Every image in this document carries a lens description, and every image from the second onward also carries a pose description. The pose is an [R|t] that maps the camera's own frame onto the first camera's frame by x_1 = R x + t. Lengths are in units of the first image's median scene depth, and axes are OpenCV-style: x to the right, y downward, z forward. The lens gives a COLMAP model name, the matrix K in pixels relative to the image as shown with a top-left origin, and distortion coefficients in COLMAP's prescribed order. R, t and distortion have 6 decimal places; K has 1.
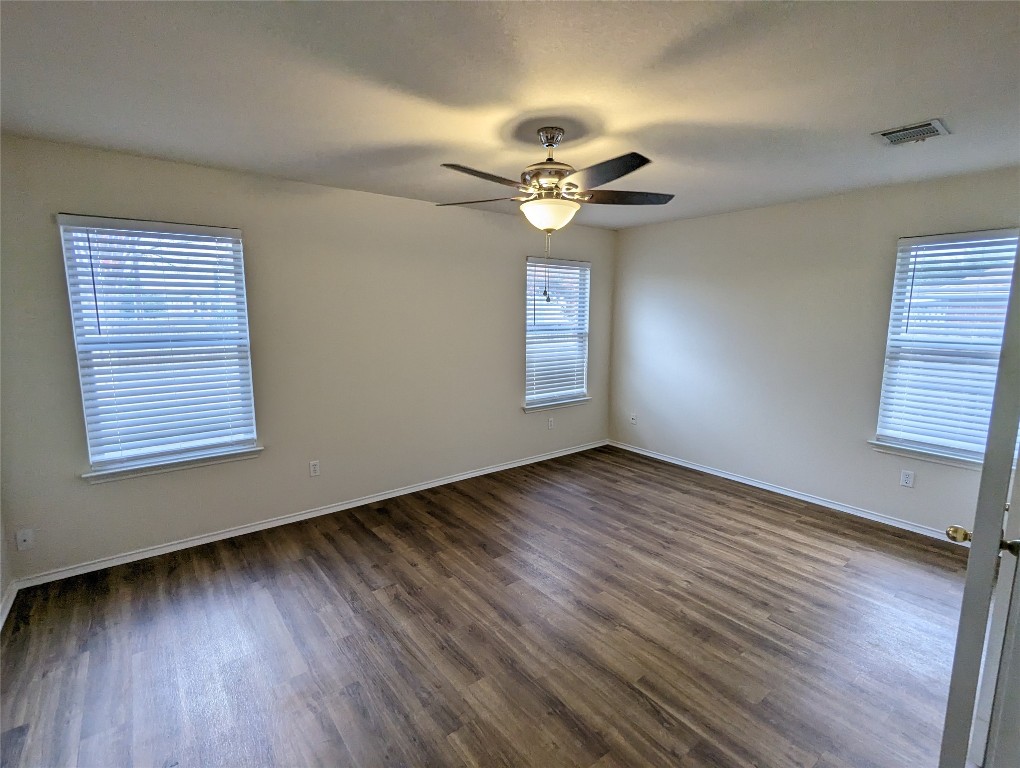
lens RADIAL K [[486.3, 0, 507.2], [0, 486.3, 383.9], [0, 0, 1]] dist [0.002663, 0.000617]
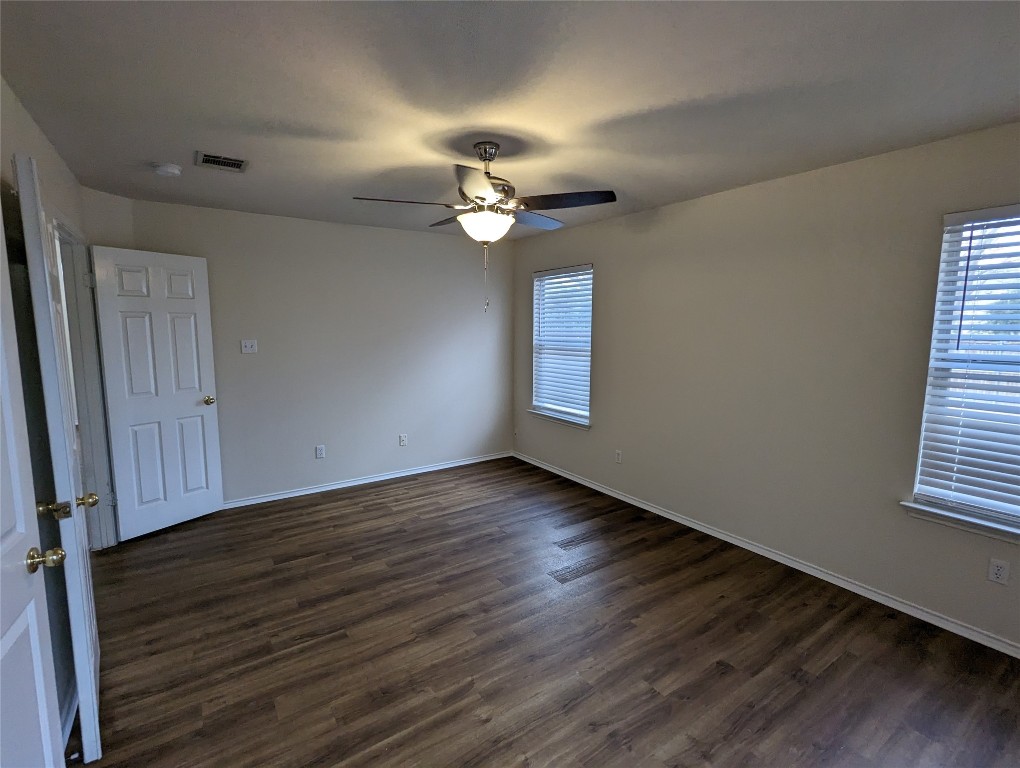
lens RADIAL K [[479.1, 0, 509.9], [0, 479.1, 380.0], [0, 0, 1]] dist [-0.007993, 0.000184]
pose [[-0.052710, 0.114289, -0.992048, 0.915657], [-0.155386, 0.980390, 0.121202, -0.132345], [0.986446, 0.160539, -0.033917, 0.922656]]
